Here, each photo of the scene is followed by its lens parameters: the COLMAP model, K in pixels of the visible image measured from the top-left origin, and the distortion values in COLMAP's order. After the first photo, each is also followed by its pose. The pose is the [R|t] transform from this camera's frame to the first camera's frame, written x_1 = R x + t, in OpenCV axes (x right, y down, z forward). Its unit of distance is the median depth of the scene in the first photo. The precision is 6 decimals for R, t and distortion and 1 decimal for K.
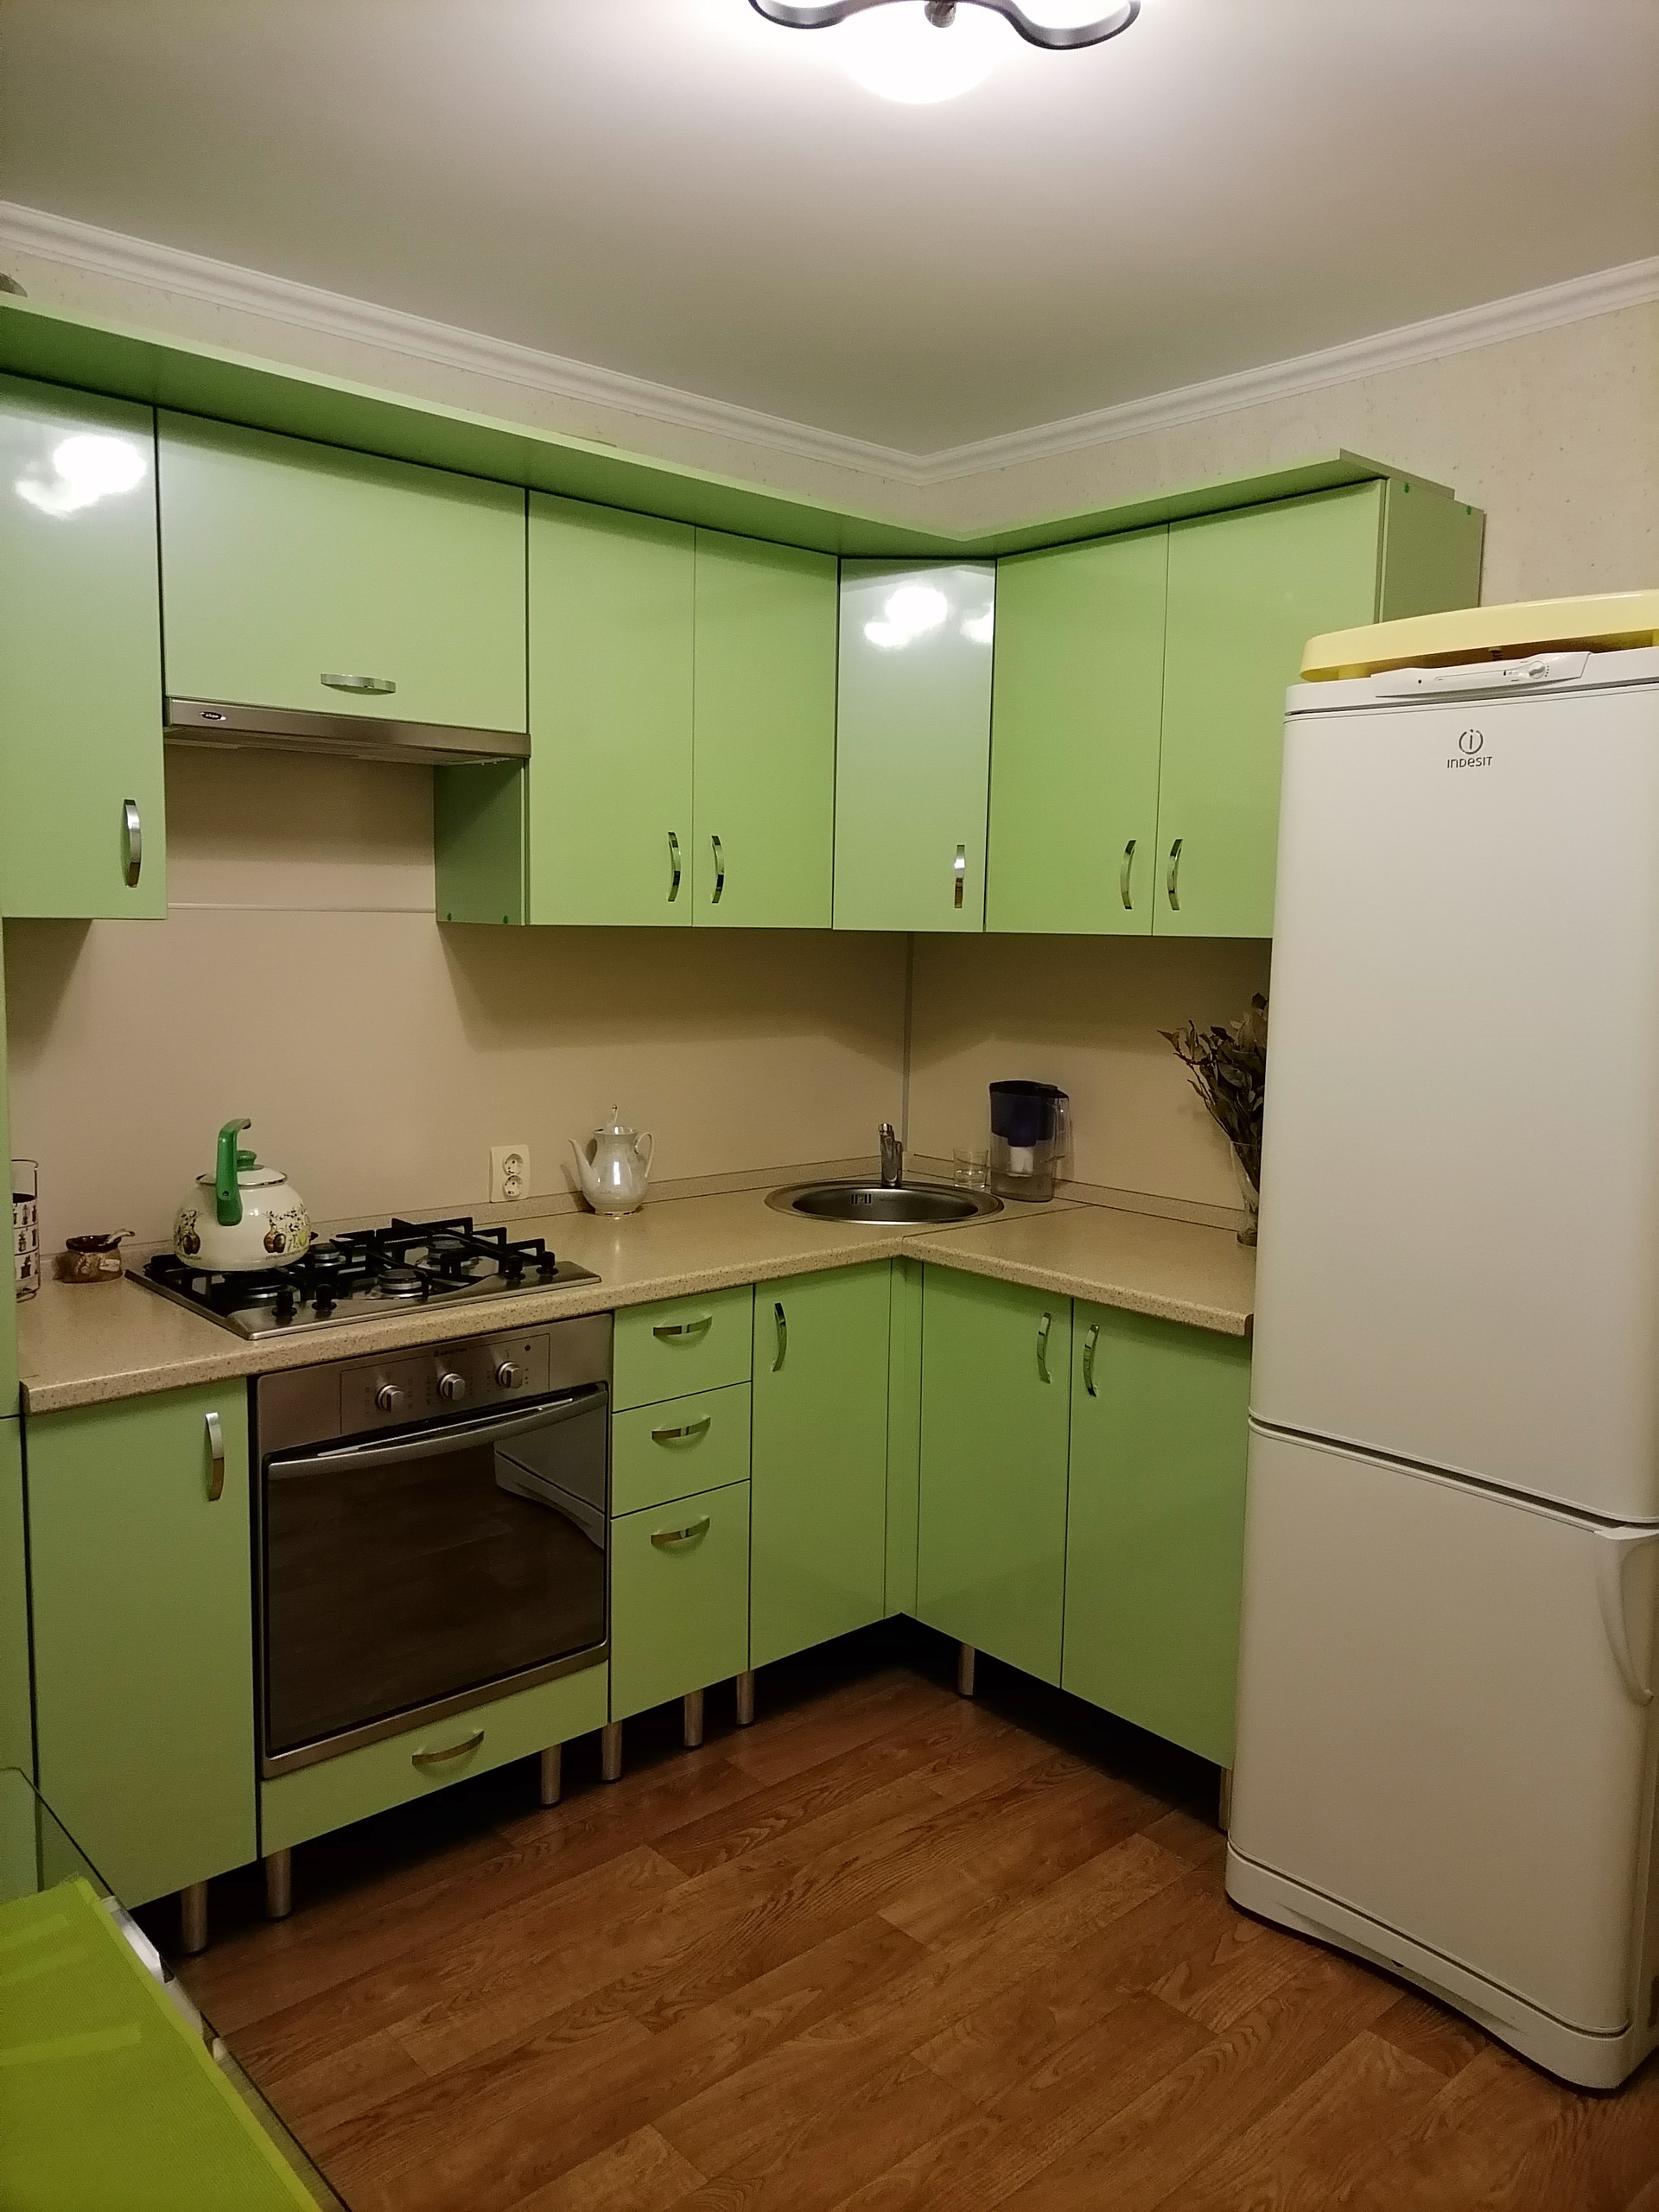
lens RADIAL K [[1624.8, 0, 825.0], [0, 1624.8, 1100.6], [0, 0, 1]] dist [0.018223, -0.012058]
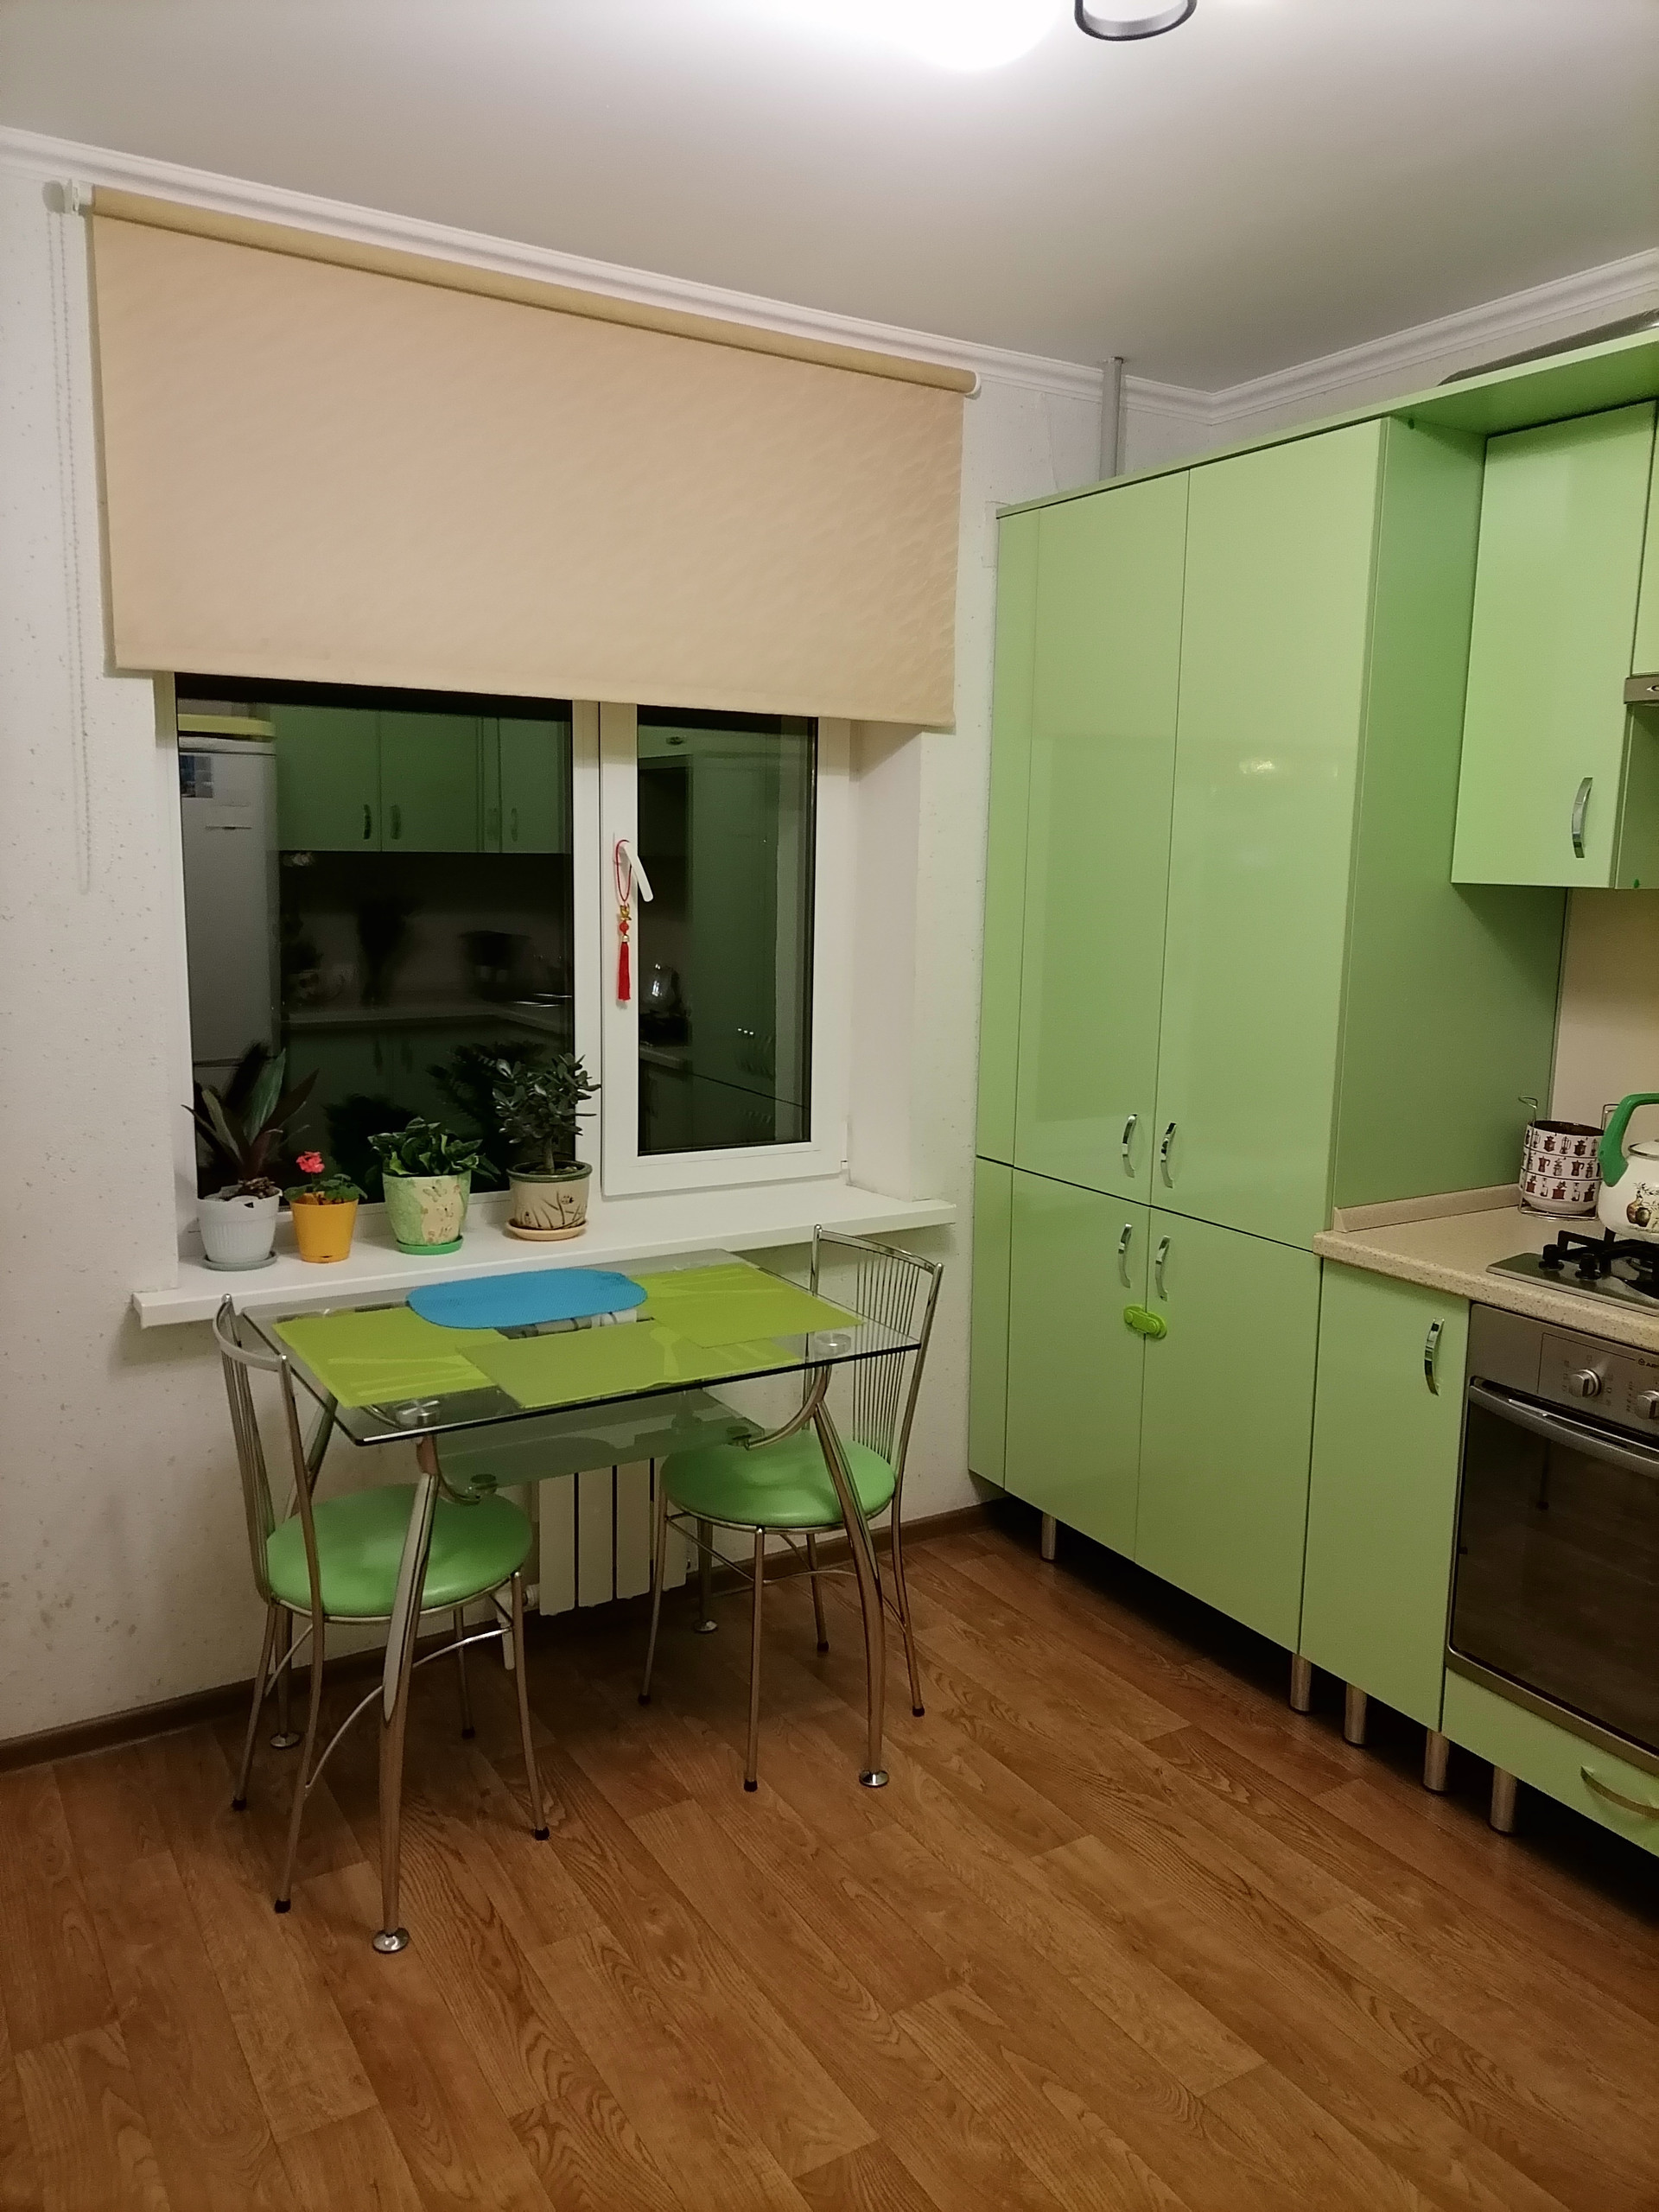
lens RADIAL K [[1647.4, 0, 834.7], [0, 1647.4, 1083.6], [0, 0, 1]] dist [0.064233, -0.039573]
pose [[-0.170885, 0.120439, -0.977902, 0.906422], [-0.146725, 0.978324, 0.146131, -0.084731], [0.974305, 0.168455, -0.149509, 0.806831]]
